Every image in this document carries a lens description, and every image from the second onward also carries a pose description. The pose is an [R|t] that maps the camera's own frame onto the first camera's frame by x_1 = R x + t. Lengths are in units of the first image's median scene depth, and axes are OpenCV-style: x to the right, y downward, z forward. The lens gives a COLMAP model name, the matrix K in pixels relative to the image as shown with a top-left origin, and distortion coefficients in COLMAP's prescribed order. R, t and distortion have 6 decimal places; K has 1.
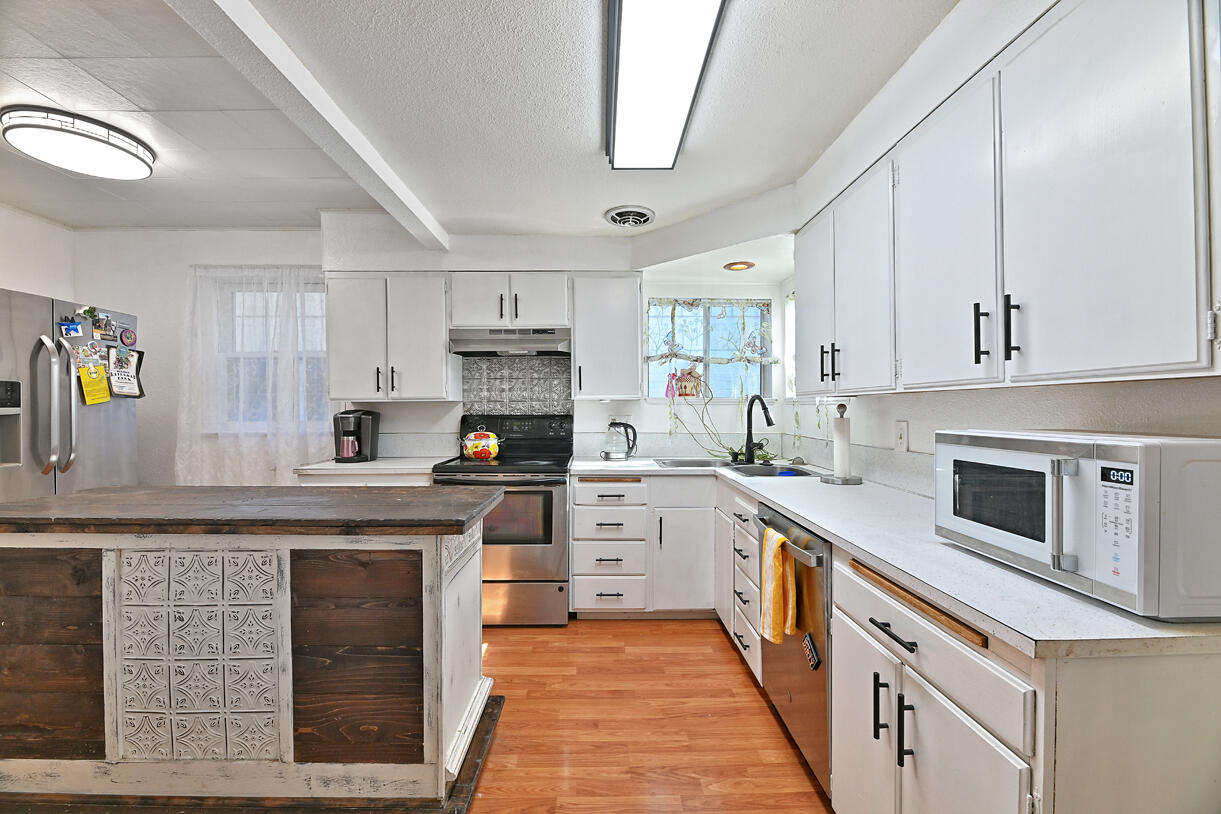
lens RADIAL K [[490.2, 0, 607.2], [0, 490.2, 408.3], [0, 0, 1]] dist [0.000806, -0.004644]
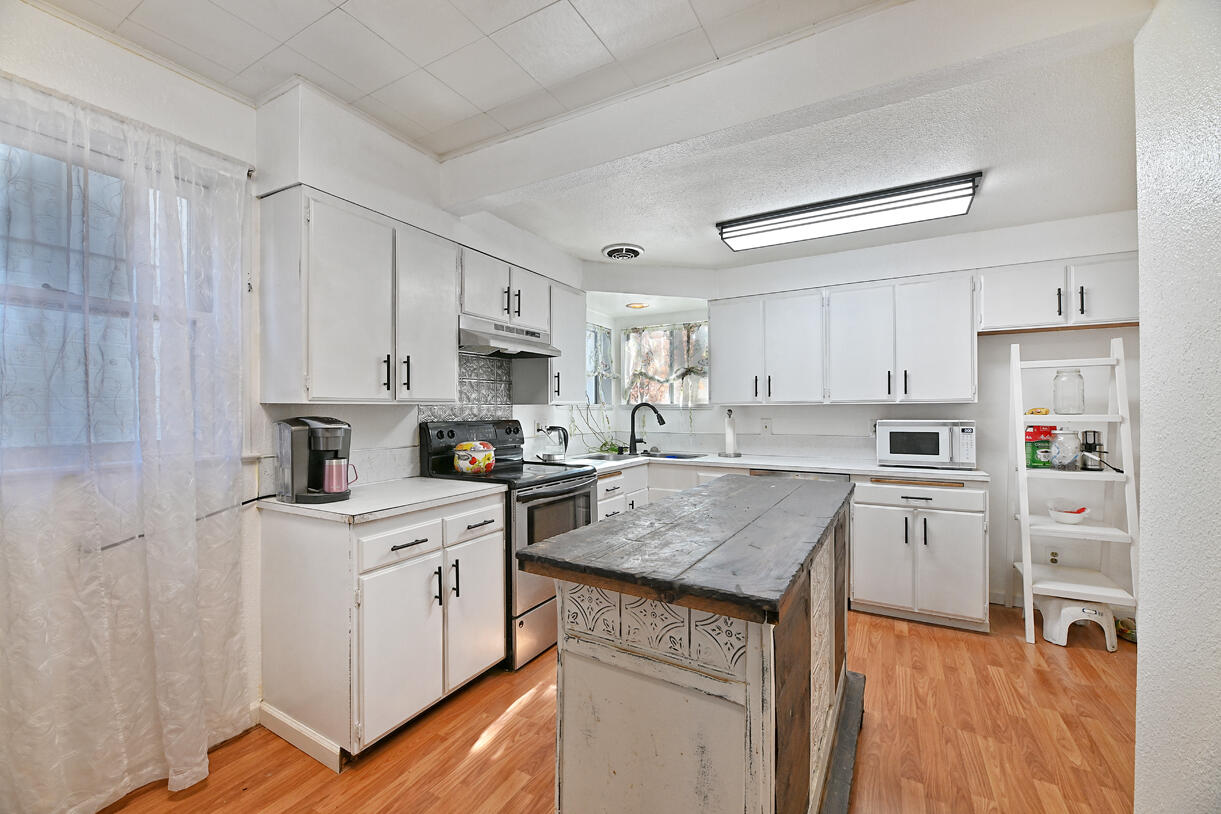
lens RADIAL K [[490.2, 0, 607.2], [0, 490.2, 408.3], [0, 0, 1]] dist [0.000806, -0.004644]
pose [[0.517140, 0.003302, 0.855895, -0.979156], [0.004693, 0.999967, -0.006693, -0.002645], [-0.855888, 0.007478, 0.517107, 0.414740]]
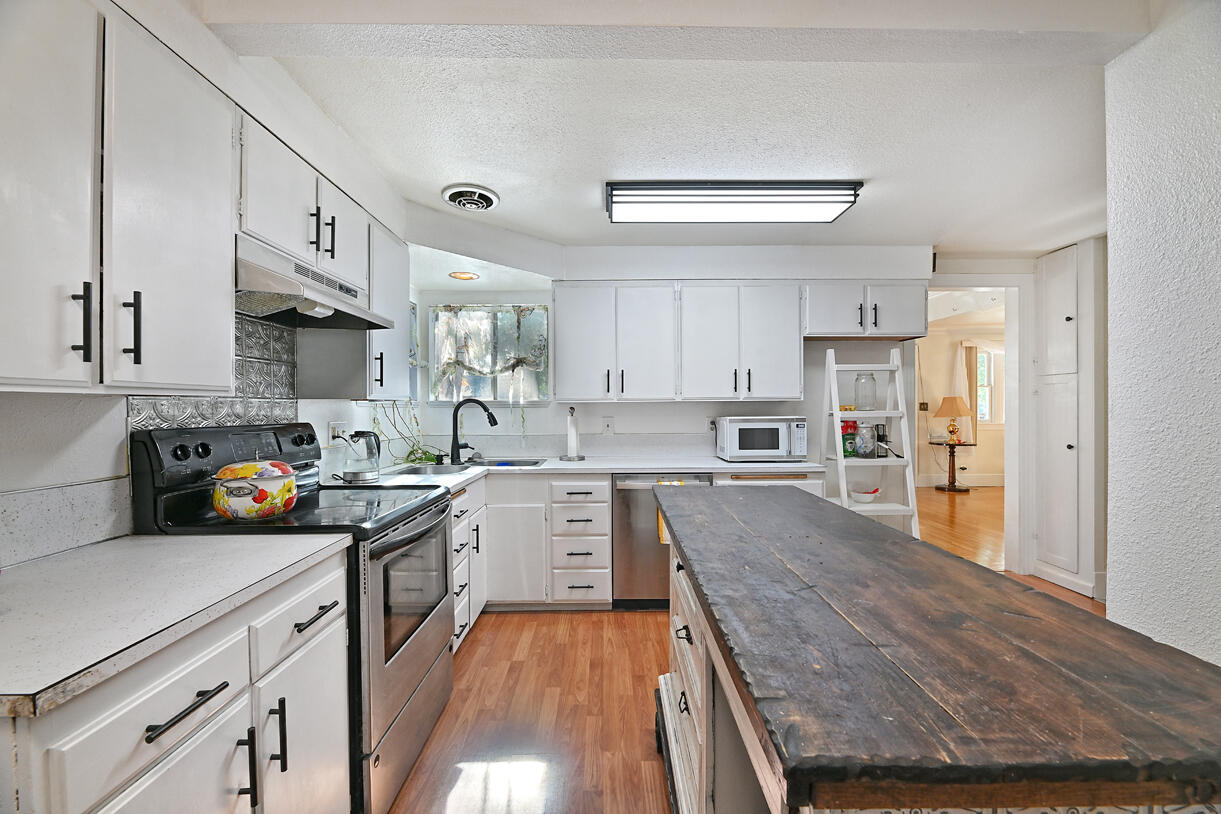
lens RADIAL K [[490.2, 0, 607.2], [0, 490.2, 408.3], [0, 0, 1]] dist [0.000806, -0.004644]
pose [[0.016680, 0.000294, 0.999861, -0.838008], [0.007319, 0.999973, -0.000416, -0.002347], [-0.999834, 0.007325, 0.016677, 0.728222]]
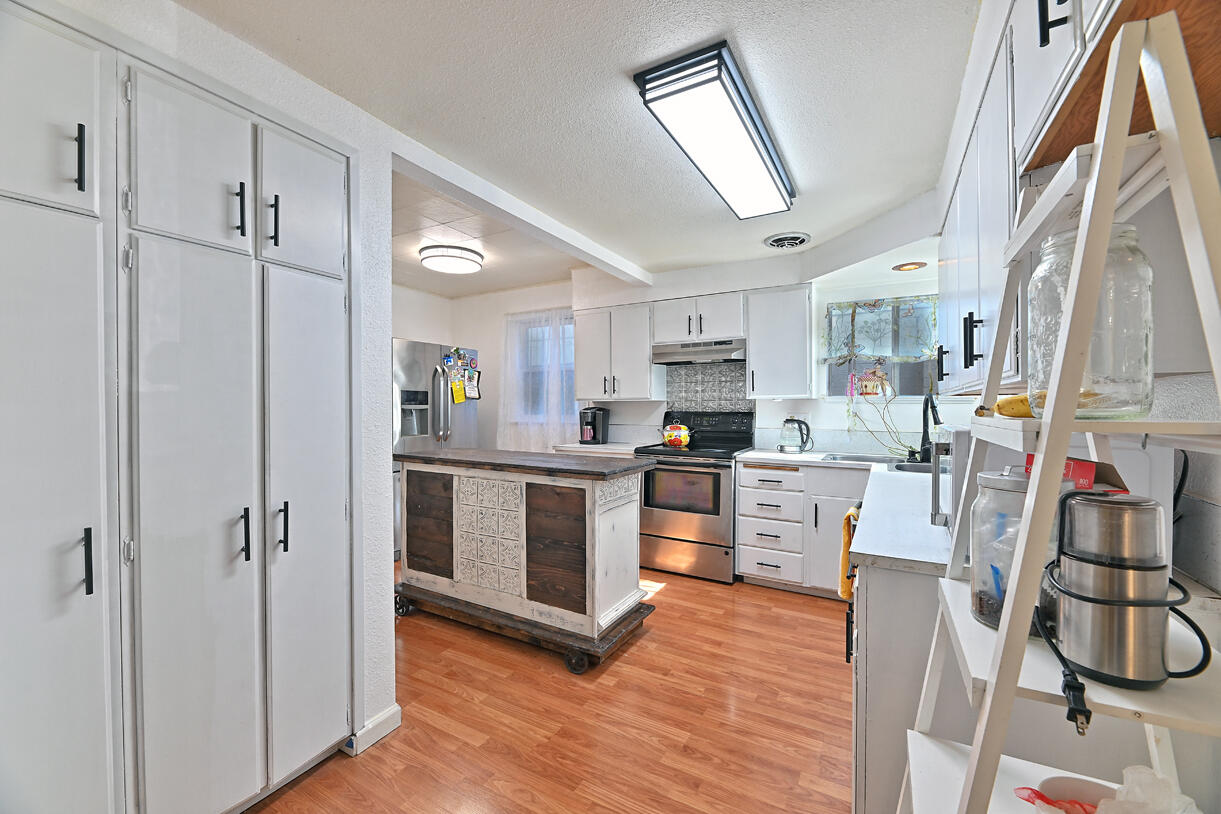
lens RADIAL K [[490.2, 0, 607.2], [0, 490.2, 408.3], [0, 0, 1]] dist [0.000806, -0.004644]
pose [[0.858153, 0.004516, -0.513374, 0.273346], [-0.003401, 0.999989, 0.003111, 0.002318], [0.513382, -0.000923, 0.858160, -0.205655]]
